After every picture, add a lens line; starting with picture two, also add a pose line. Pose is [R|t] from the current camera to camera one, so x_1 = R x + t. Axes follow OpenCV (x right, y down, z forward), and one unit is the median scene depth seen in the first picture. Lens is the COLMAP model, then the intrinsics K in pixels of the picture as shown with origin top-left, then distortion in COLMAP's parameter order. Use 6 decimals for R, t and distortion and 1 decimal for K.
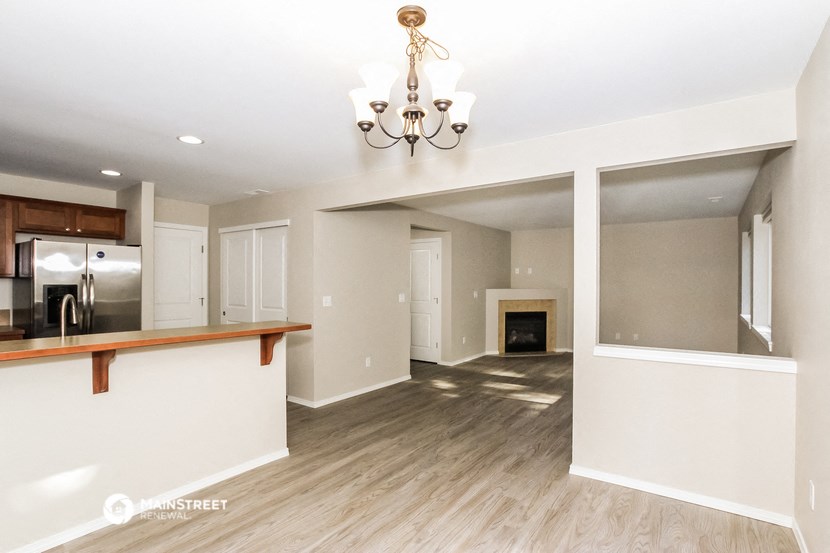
lens RADIAL K [[426.0, 0, 415.6], [0, 426.0, 280.6], [0, 0, 1]] dist [-0.025736, 0.006051]
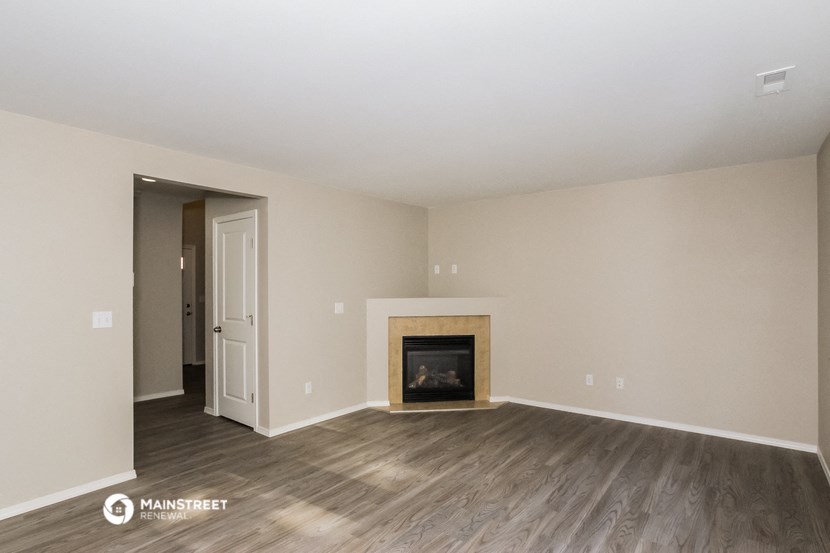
lens RADIAL K [[426.0, 0, 412.0], [0, 426.0, 280.2], [0, 0, 1]] dist [-0.025736, 0.006051]
pose [[0.997140, -0.006831, -0.075266, 0.269526], [0.005645, 0.999857, -0.015956, 0.003985], [0.075364, 0.015485, 0.997036, 0.392194]]
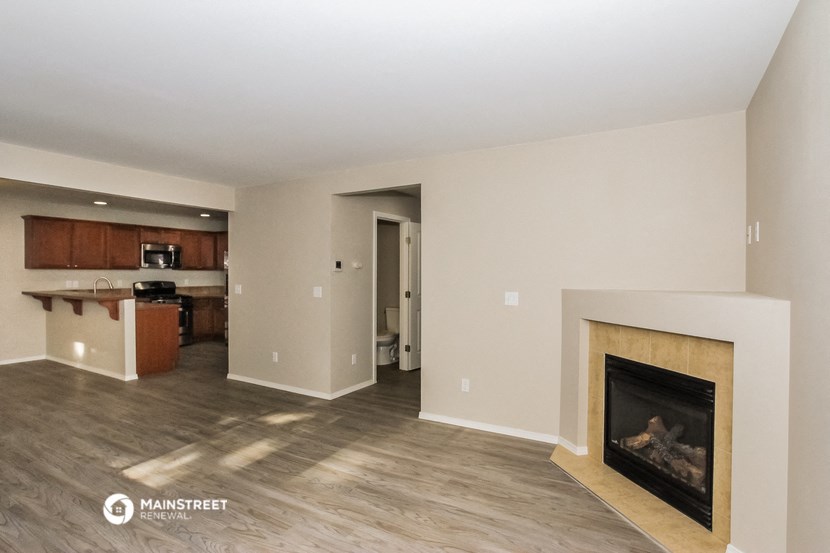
lens RADIAL K [[426.0, 0, 415.1], [0, 426.0, 277.5], [0, 0, 1]] dist [-0.025736, 0.006051]
pose [[0.065596, 0.000594, -0.997846, 0.557942], [0.001645, 0.999998, 0.000704, 0.008816], [0.997845, -0.001687, 0.065594, 0.812335]]
